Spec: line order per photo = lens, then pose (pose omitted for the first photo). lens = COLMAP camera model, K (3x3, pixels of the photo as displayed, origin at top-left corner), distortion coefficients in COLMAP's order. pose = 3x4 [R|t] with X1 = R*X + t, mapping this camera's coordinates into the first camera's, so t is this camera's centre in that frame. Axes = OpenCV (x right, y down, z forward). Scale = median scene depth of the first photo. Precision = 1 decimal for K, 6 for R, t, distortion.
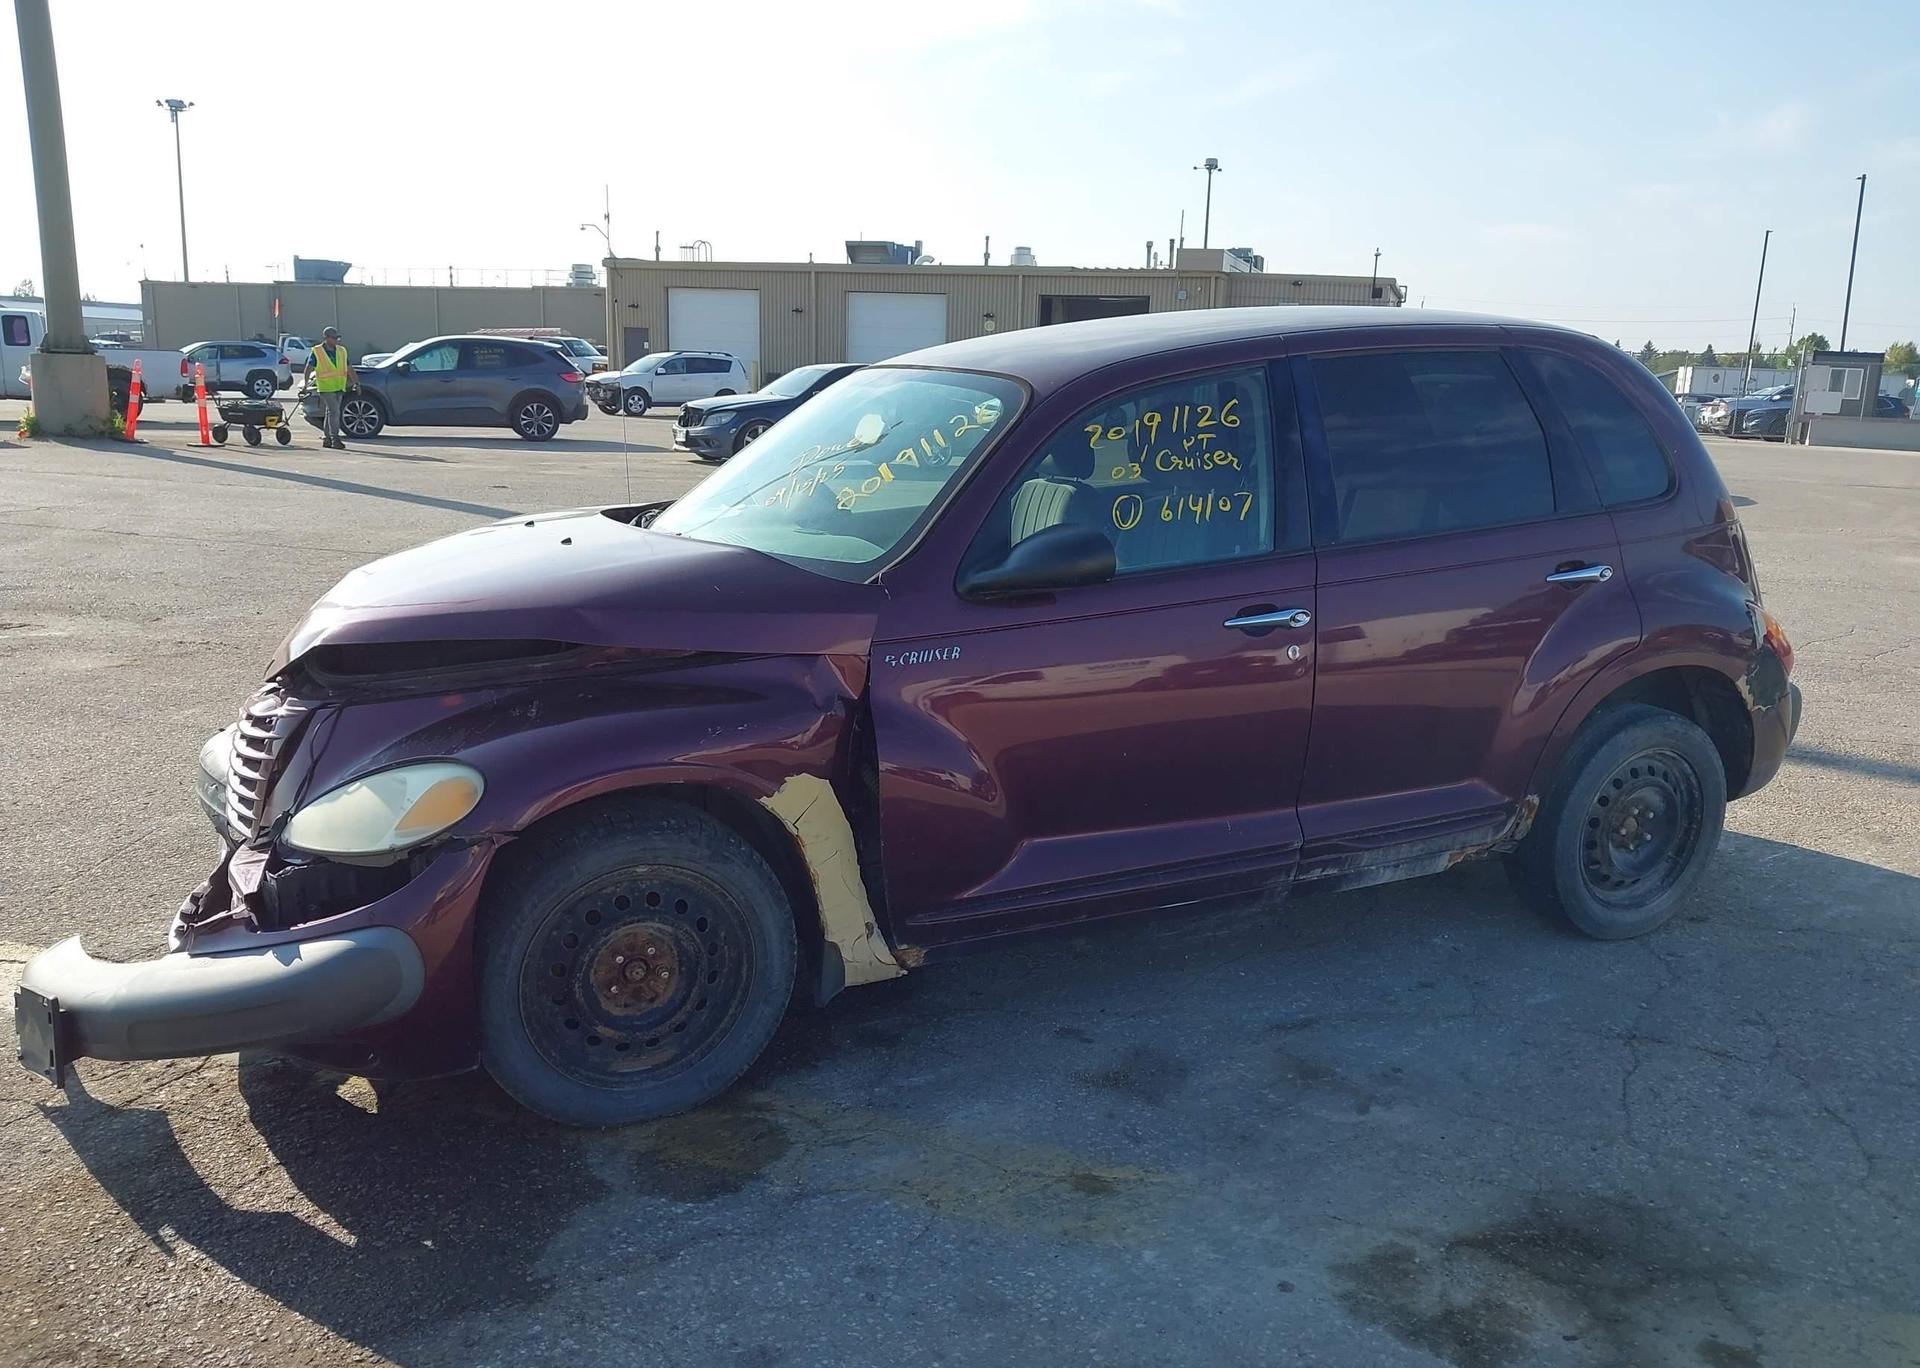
lens RADIAL K [[1521.9, 0, 958.8], [0, 1521.9, 684.4], [0, 0, 1]] dist [0.040291, -0.070608]
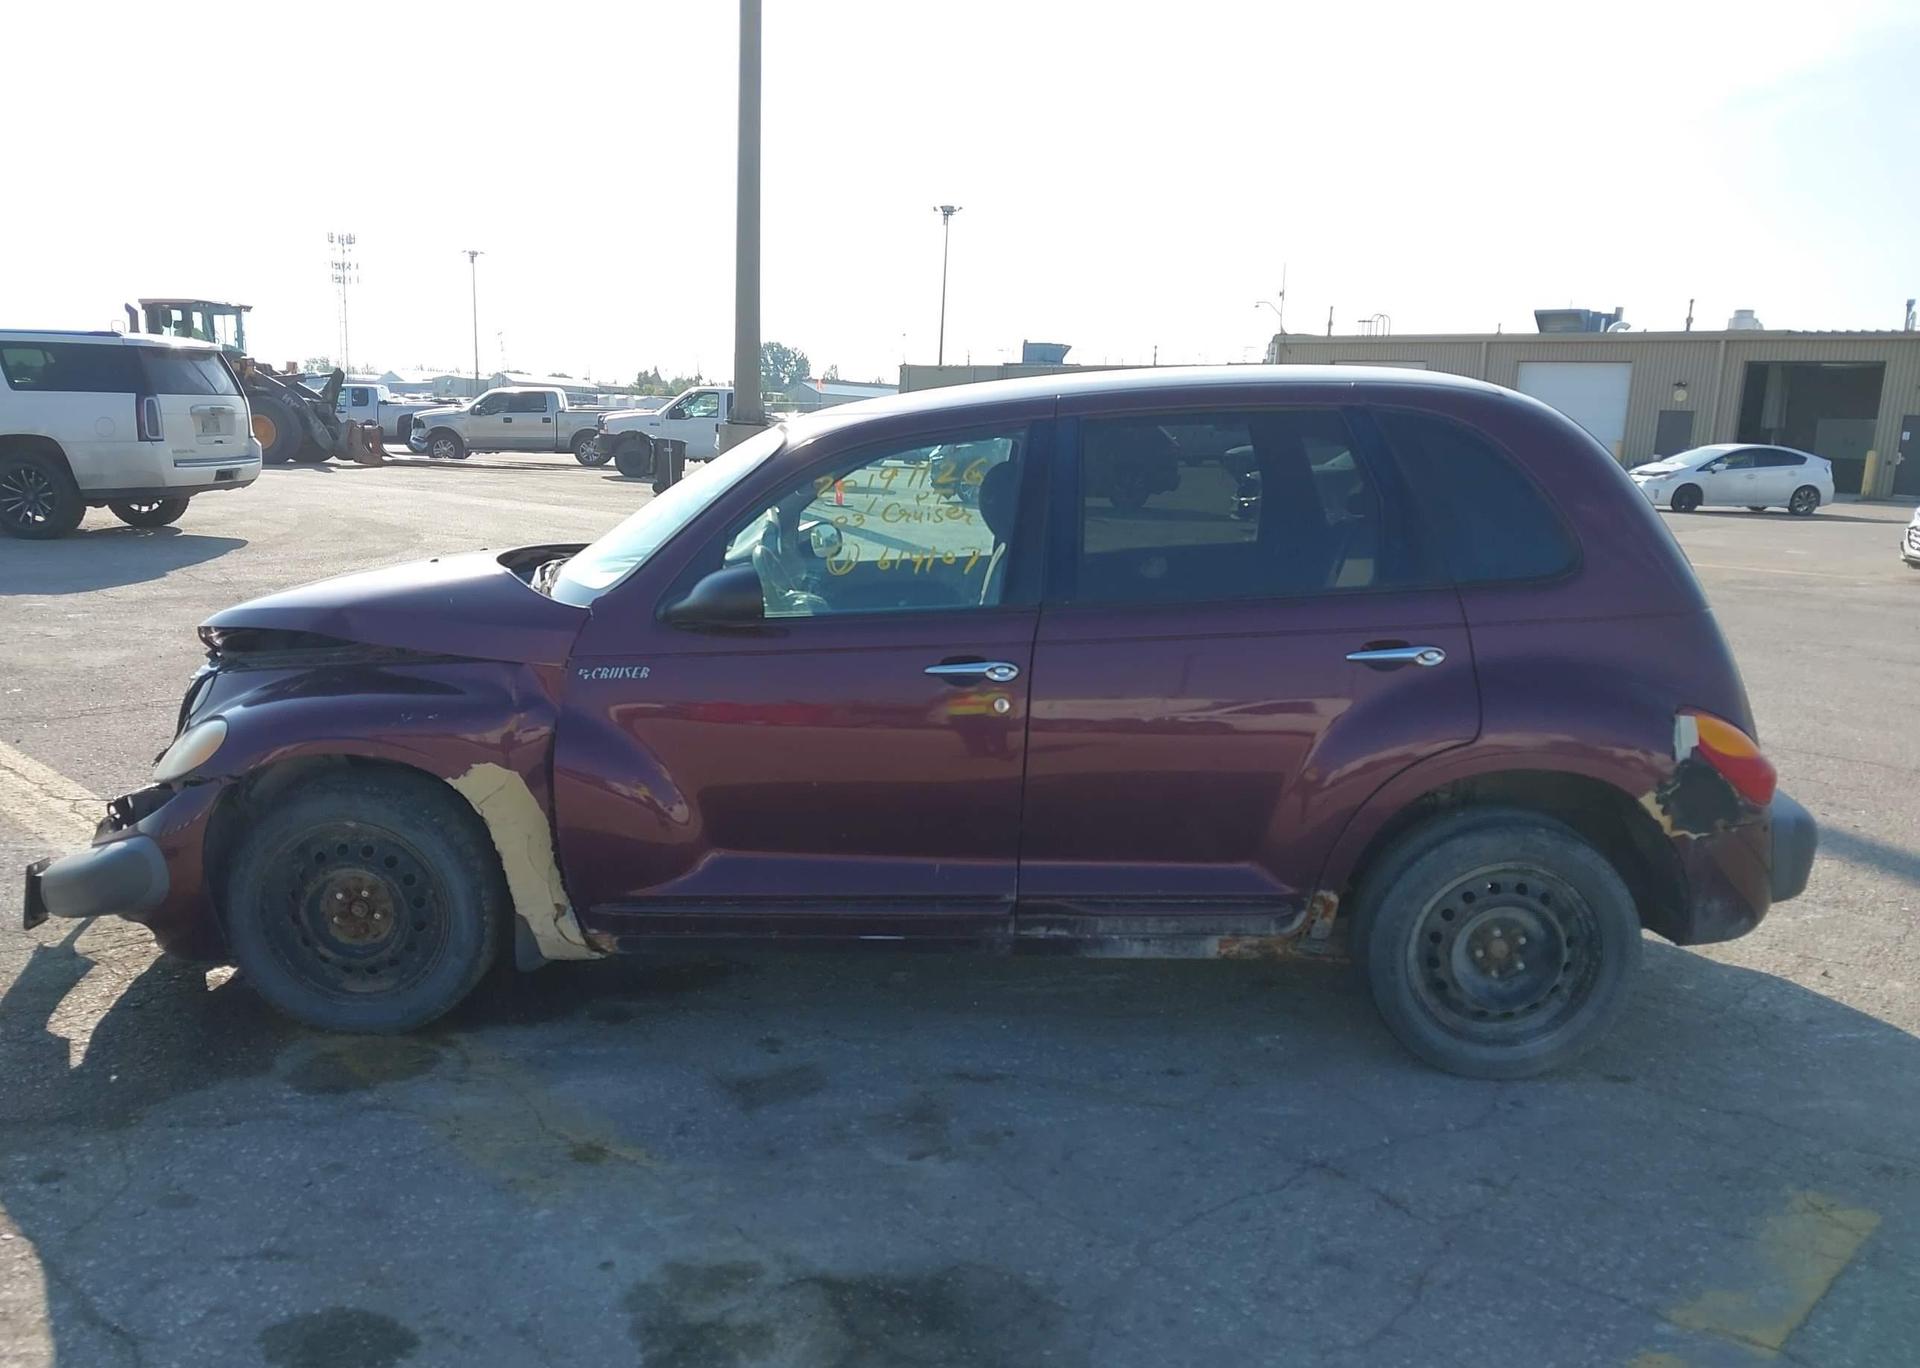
lens RADIAL K [[1521.9, 0, 951.8], [0, 1521.9, 682.2], [0, 0, 1]] dist [0.040291, -0.070608]
pose [[0.893209, 0.077432, -0.442925, 0.637495], [-0.098778, 0.994788, -0.025287, -0.007373], [0.438658, 0.066338, 0.896202, 0.084996]]
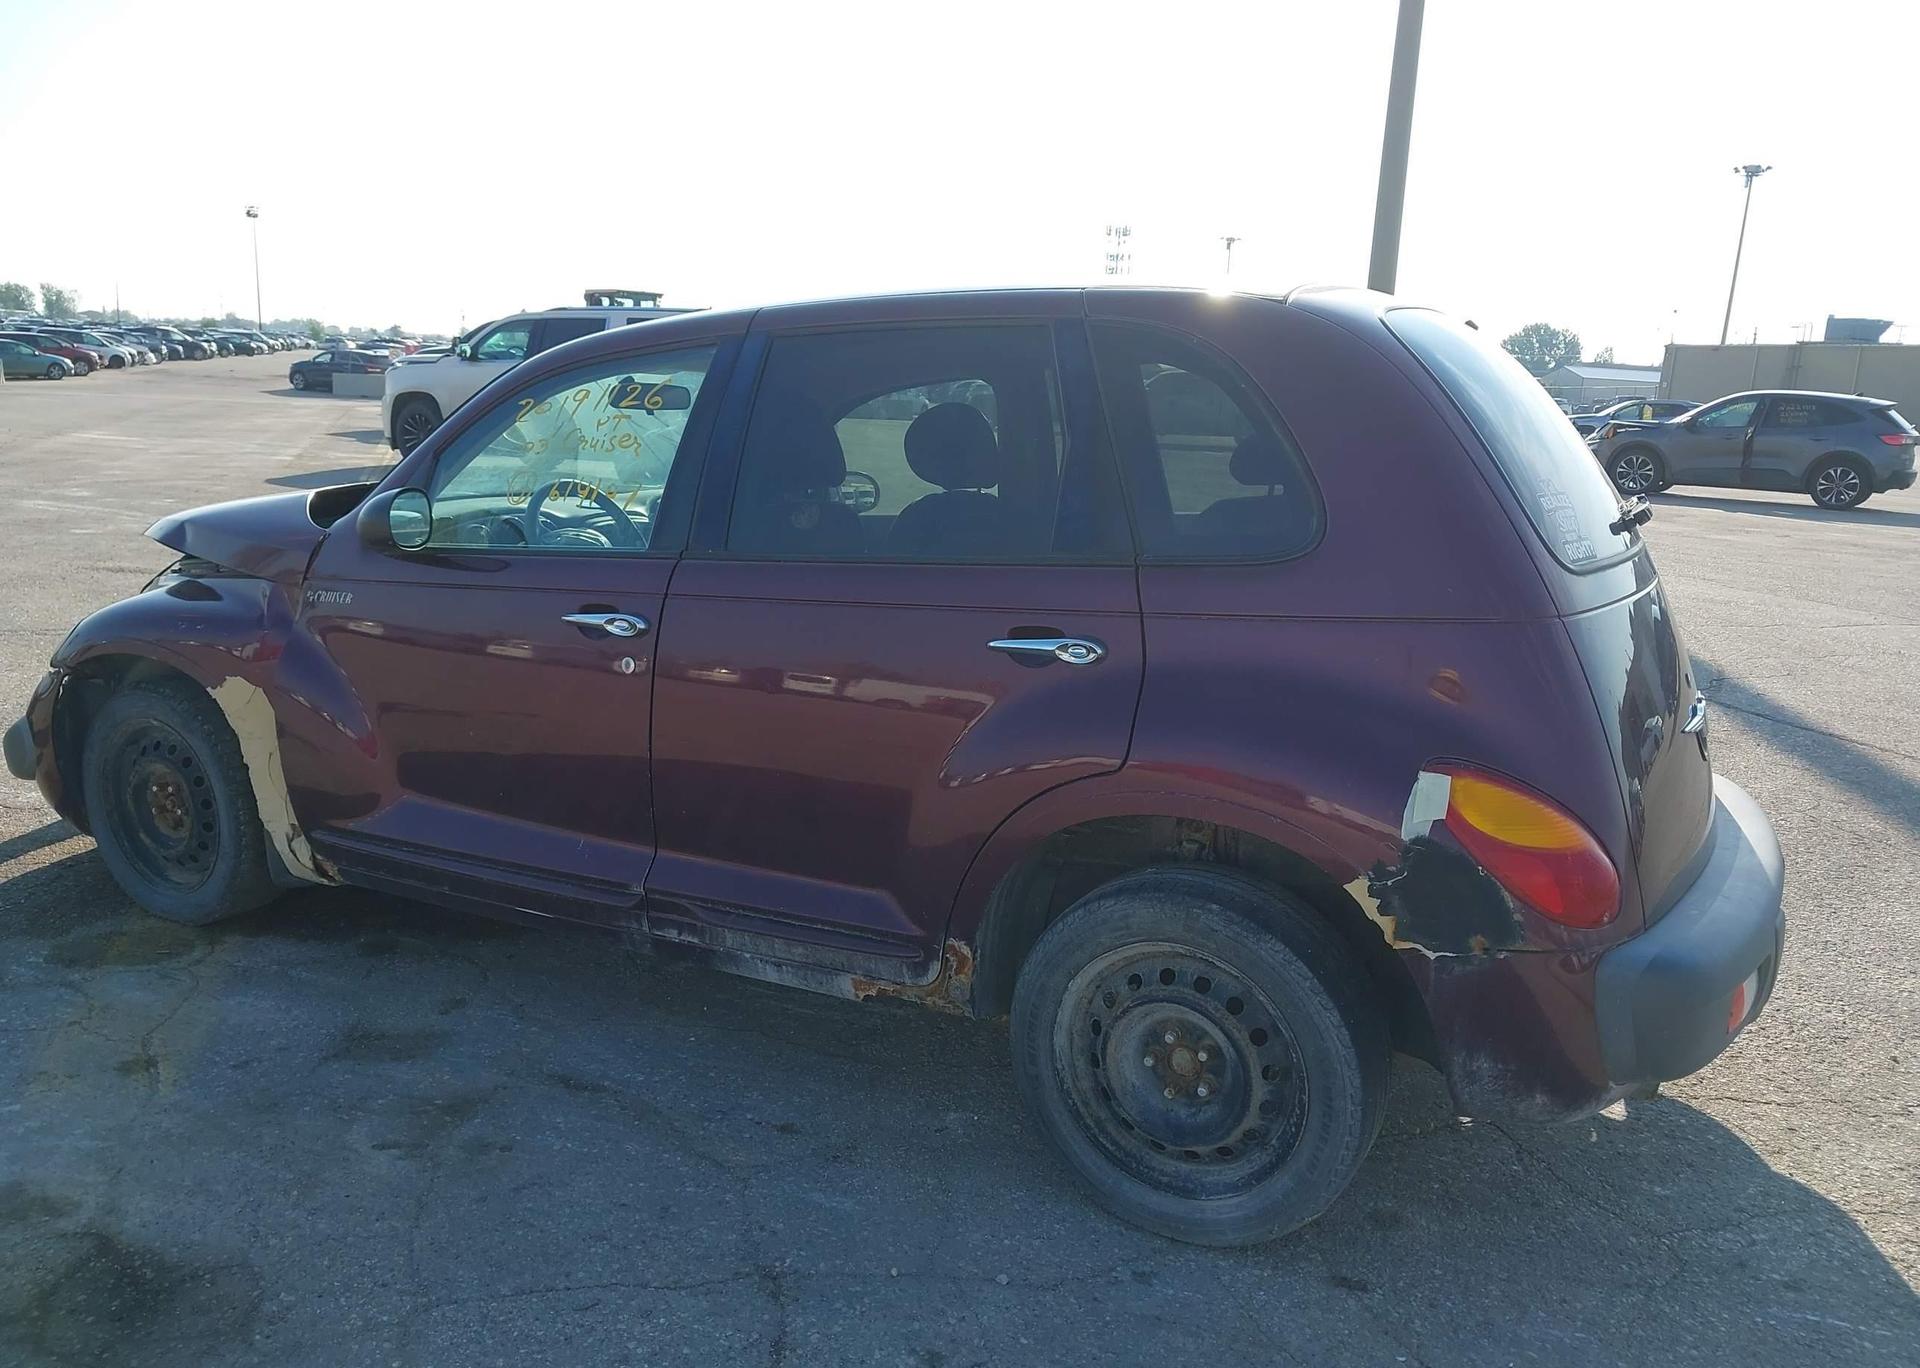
lens RADIAL K [[1521.9, 0, 946.3], [0, 1521.9, 692.1], [0, 0, 1]] dist [0.040291, -0.070608]
pose [[0.583699, 0.161388, -0.795770, 1.026113], [-0.190148, 0.979965, 0.059270, -0.092077], [0.789392, 0.116718, 0.602692, 0.622847]]
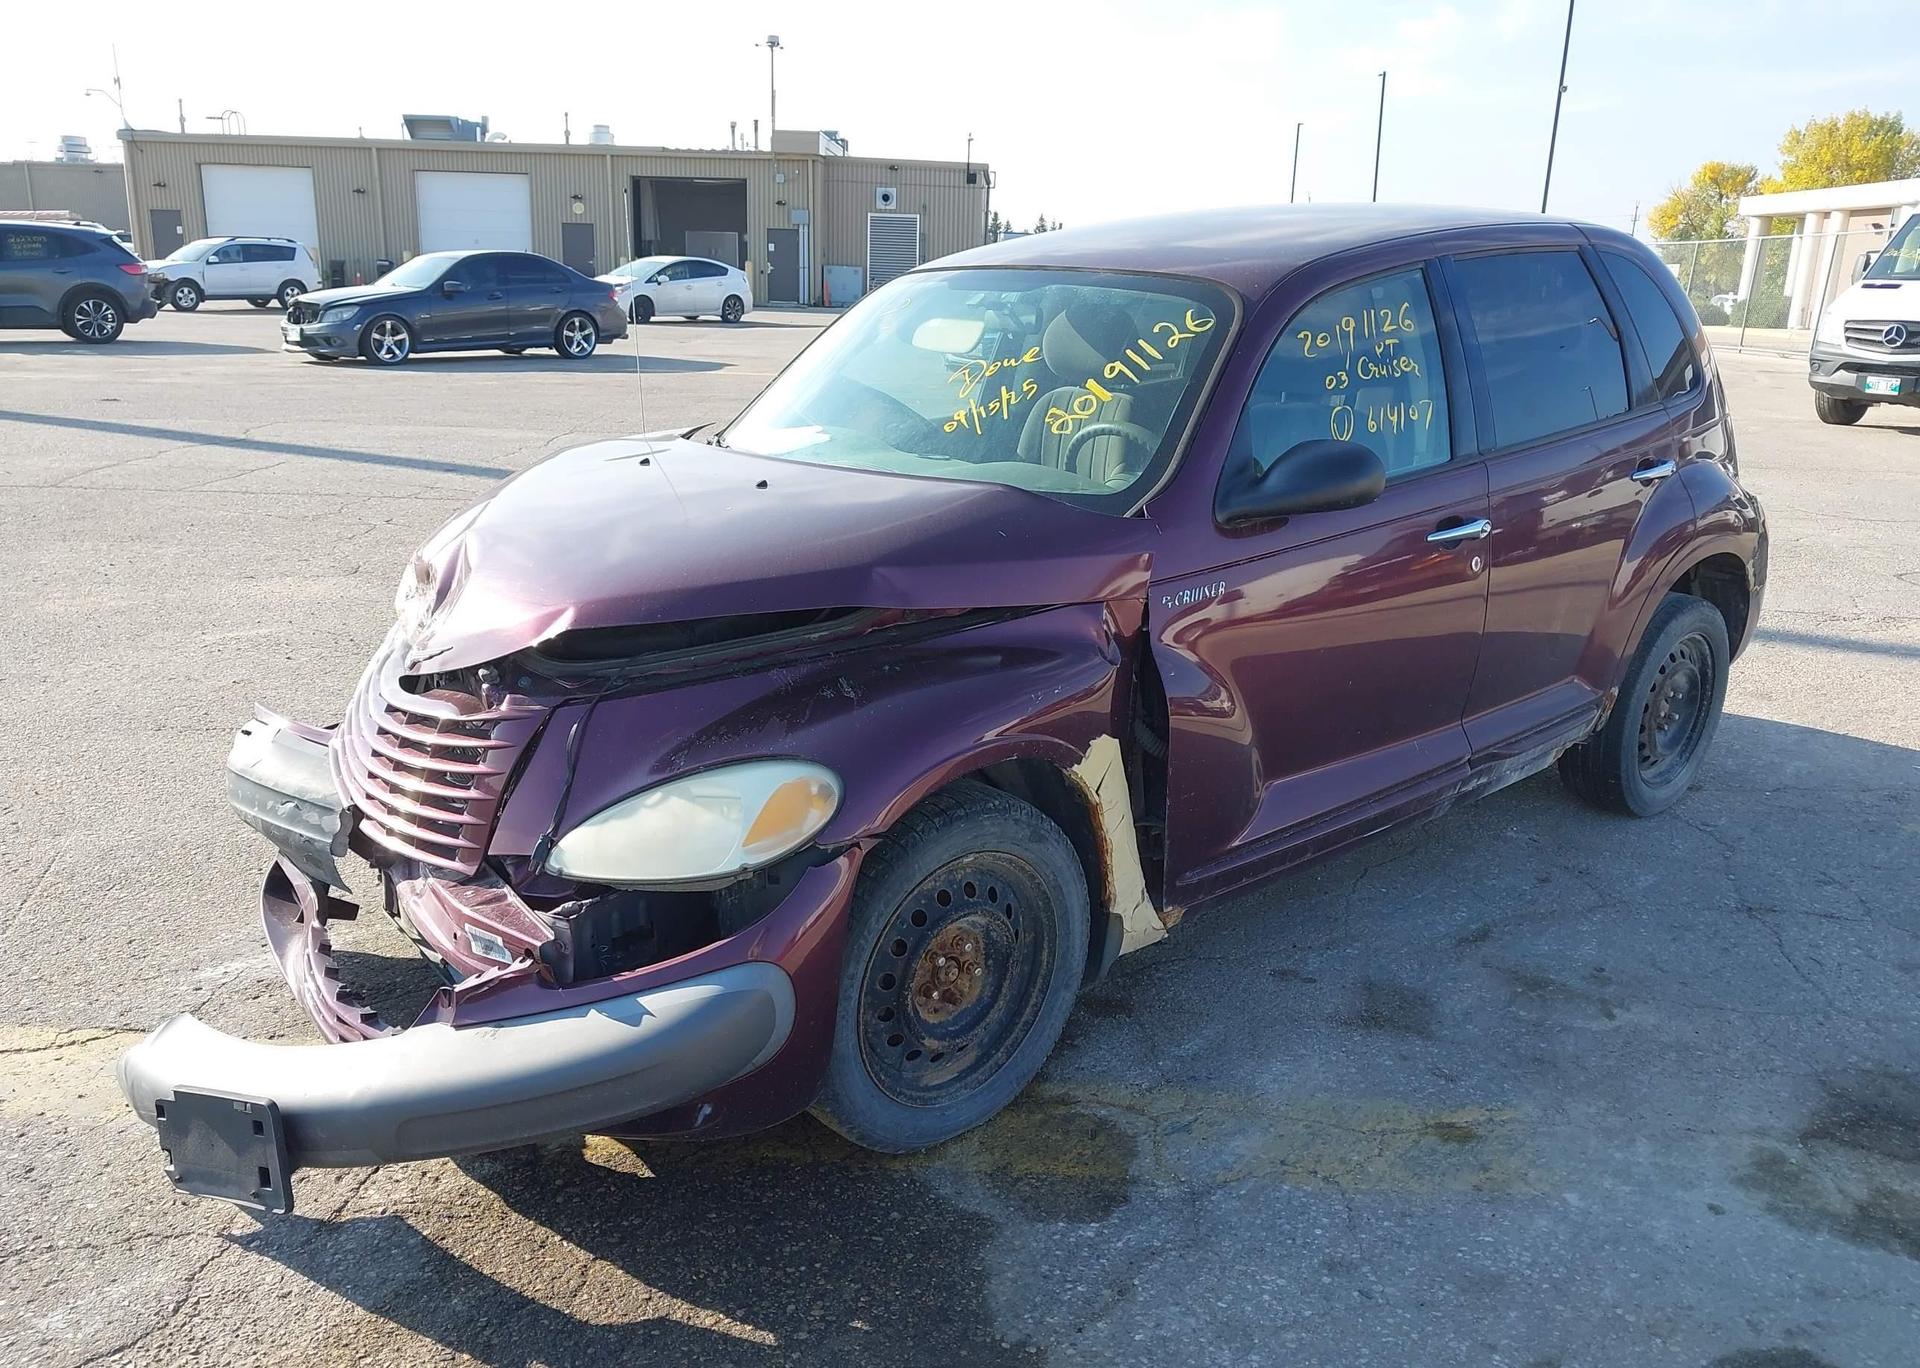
lens RADIAL K [[1521.9, 0, 951.9], [0, 1521.9, 698.3], [0, 0, 1]] dist [0.040291, -0.070608]
pose [[0.962681, -0.078657, 0.258957, -0.364982], [0.058066, 0.994581, 0.086237, -0.039390], [-0.264337, -0.067982, 0.962031, 0.139785]]
